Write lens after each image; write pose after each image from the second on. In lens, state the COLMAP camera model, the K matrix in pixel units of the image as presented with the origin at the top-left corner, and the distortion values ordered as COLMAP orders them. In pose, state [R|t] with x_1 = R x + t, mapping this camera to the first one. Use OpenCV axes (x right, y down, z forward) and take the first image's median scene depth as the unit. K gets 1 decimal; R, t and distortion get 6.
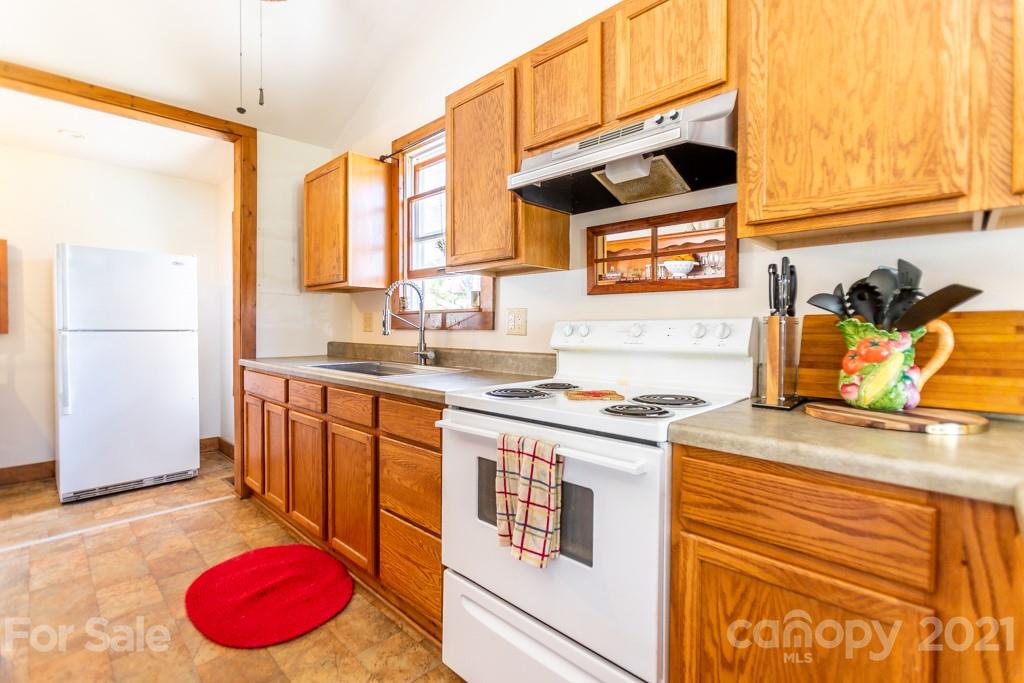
lens RADIAL K [[476.9, 0, 473.1], [0, 476.9, 332.8], [0, 0, 1]] dist [-0.004102, -0.000076]
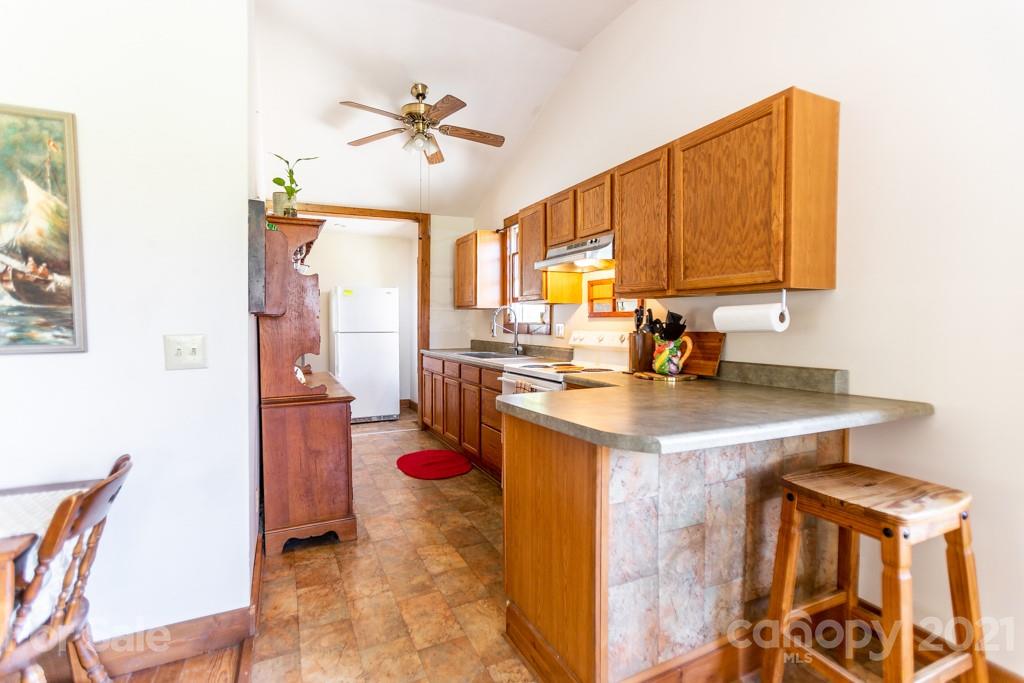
lens RADIAL K [[476.9, 0, 473.1], [0, 476.9, 332.8], [0, 0, 1]] dist [-0.004102, -0.000076]
pose [[0.937807, 0.005396, -0.347114, 0.343839], [-0.002291, 0.999954, 0.009354, -0.025876], [0.347149, -0.007977, 0.937776, -0.661985]]
